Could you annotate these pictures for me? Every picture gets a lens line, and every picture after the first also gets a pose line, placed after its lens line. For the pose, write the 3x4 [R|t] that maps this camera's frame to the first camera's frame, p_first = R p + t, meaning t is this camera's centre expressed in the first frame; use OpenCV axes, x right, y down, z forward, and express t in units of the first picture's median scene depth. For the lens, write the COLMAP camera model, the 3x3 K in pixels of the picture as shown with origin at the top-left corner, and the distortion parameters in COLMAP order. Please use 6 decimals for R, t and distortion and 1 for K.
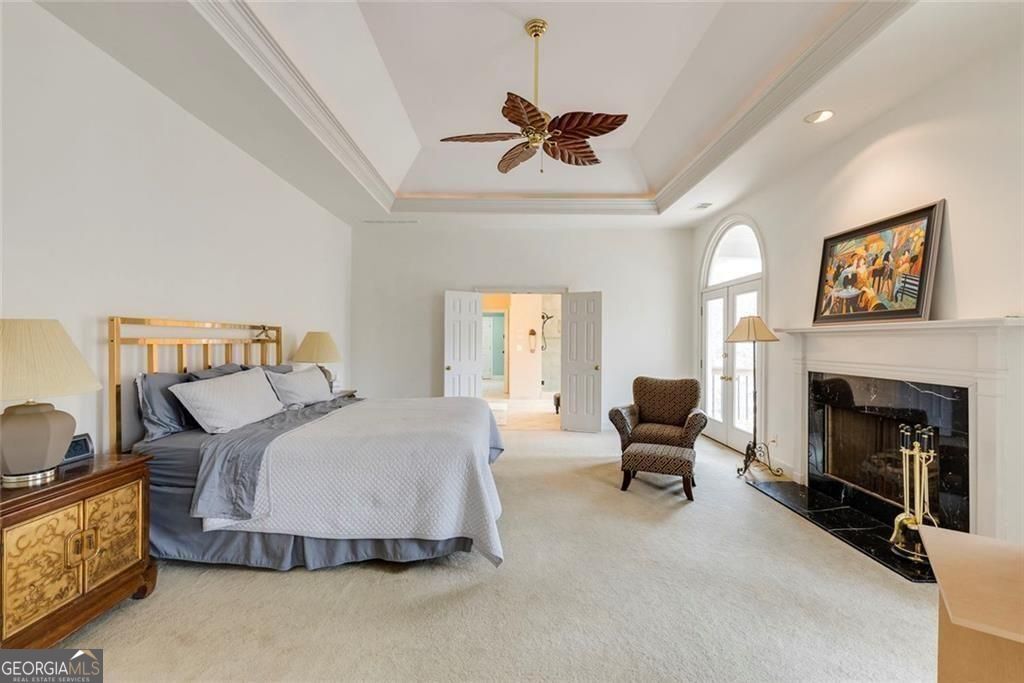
lens RADIAL K [[467.9, 0, 511.7], [0, 467.9, 341.2], [0, 0, 1]] dist [0.001120, -0.000239]
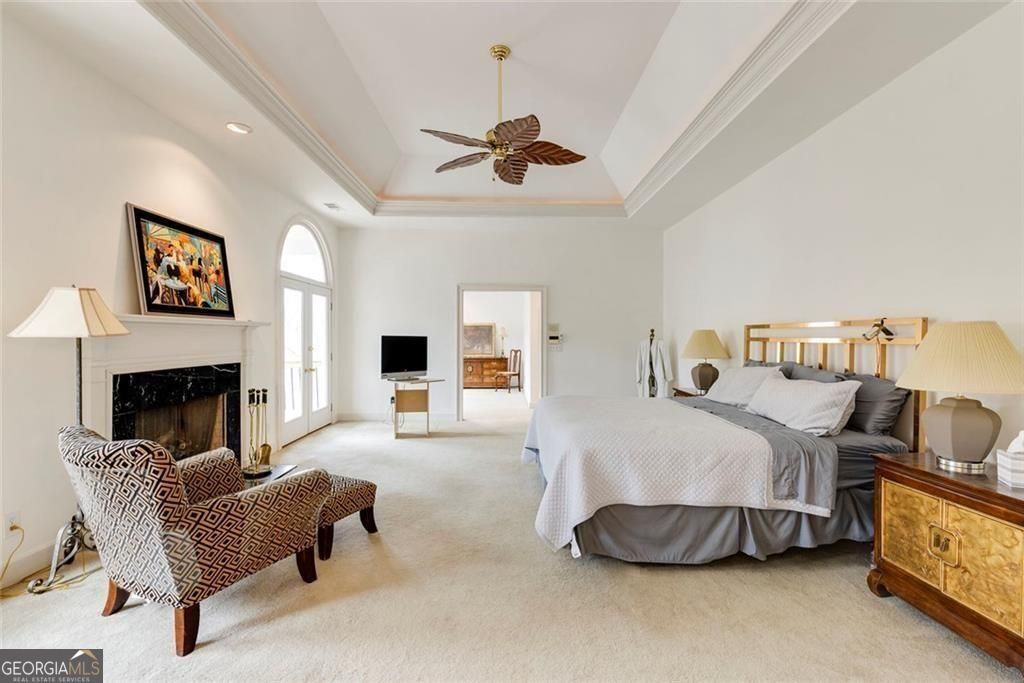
lens RADIAL K [[467.9, 0, 510.1], [0, 467.9, 341.1], [0, 0, 1]] dist [0.001120, -0.000239]
pose [[-0.999923, -0.010149, -0.007191, 0.030289], [-0.010230, 0.999883, 0.011350, -0.003376], [0.007075, 0.011423, -0.999910, 2.050828]]
